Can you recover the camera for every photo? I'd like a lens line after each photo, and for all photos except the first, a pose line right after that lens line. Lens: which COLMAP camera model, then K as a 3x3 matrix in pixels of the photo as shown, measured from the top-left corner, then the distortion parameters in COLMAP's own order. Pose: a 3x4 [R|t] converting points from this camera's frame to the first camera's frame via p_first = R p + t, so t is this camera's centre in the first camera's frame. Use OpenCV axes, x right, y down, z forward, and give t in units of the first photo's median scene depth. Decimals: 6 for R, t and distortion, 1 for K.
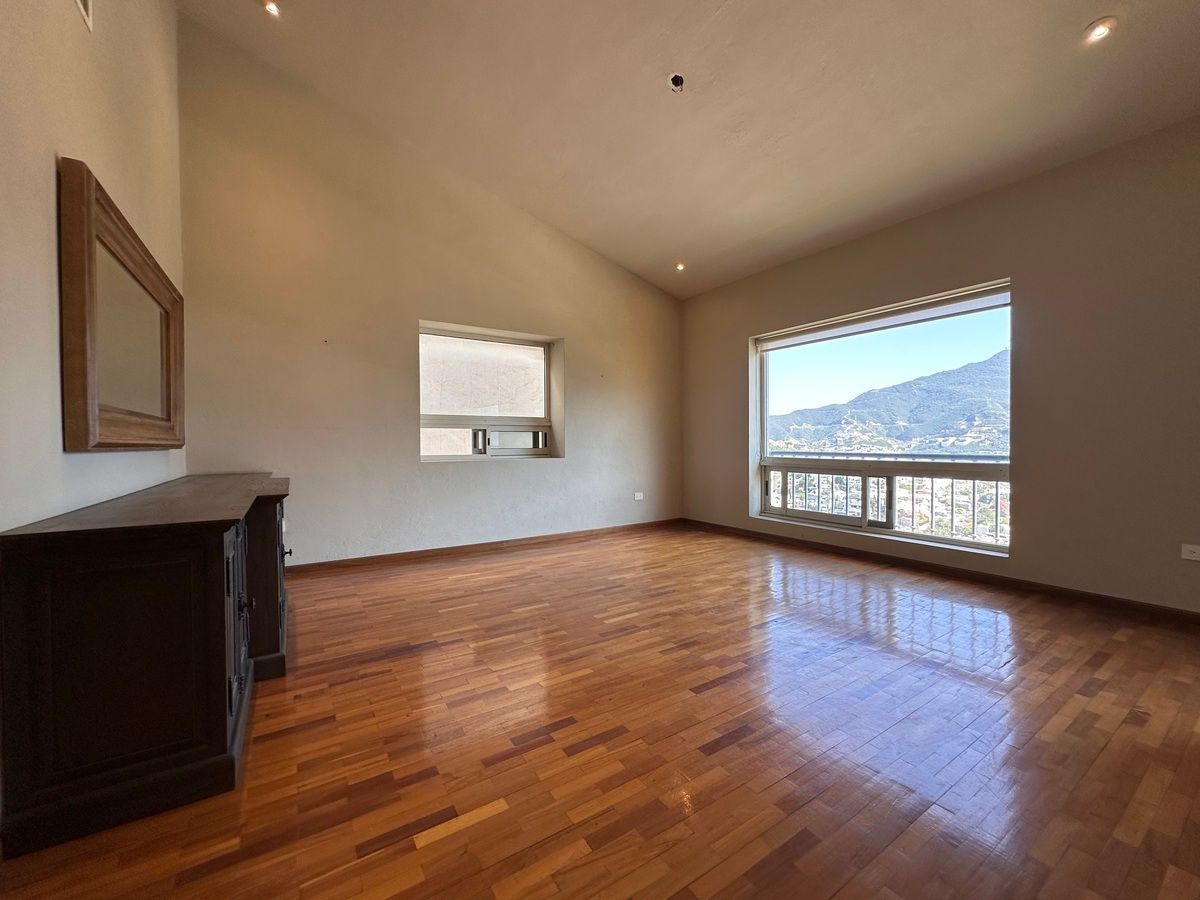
lens RADIAL K [[478.2, 0, 597.7], [0, 478.2, 448.7], [0, 0, 1]] dist [-0.000669, 0.000481]
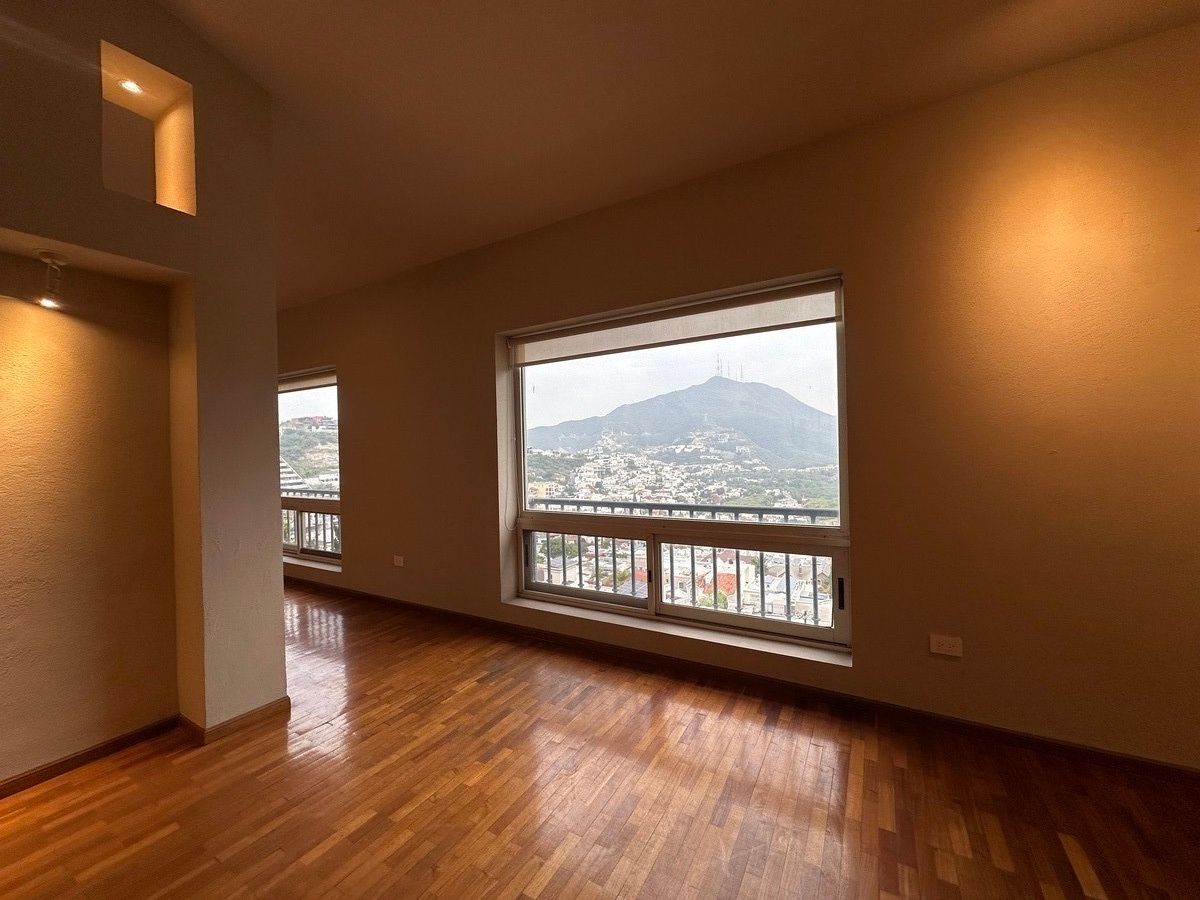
lens RADIAL K [[478.2, 0, 610.0], [0, 478.2, 445.7], [0, 0, 1]] dist [-0.000669, 0.000481]
pose [[0.882143, -0.007583, 0.470920, 0.115829], [0.018905, 0.999635, -0.019316, -0.055066], [-0.470601, 0.025942, 0.881965, 0.280299]]
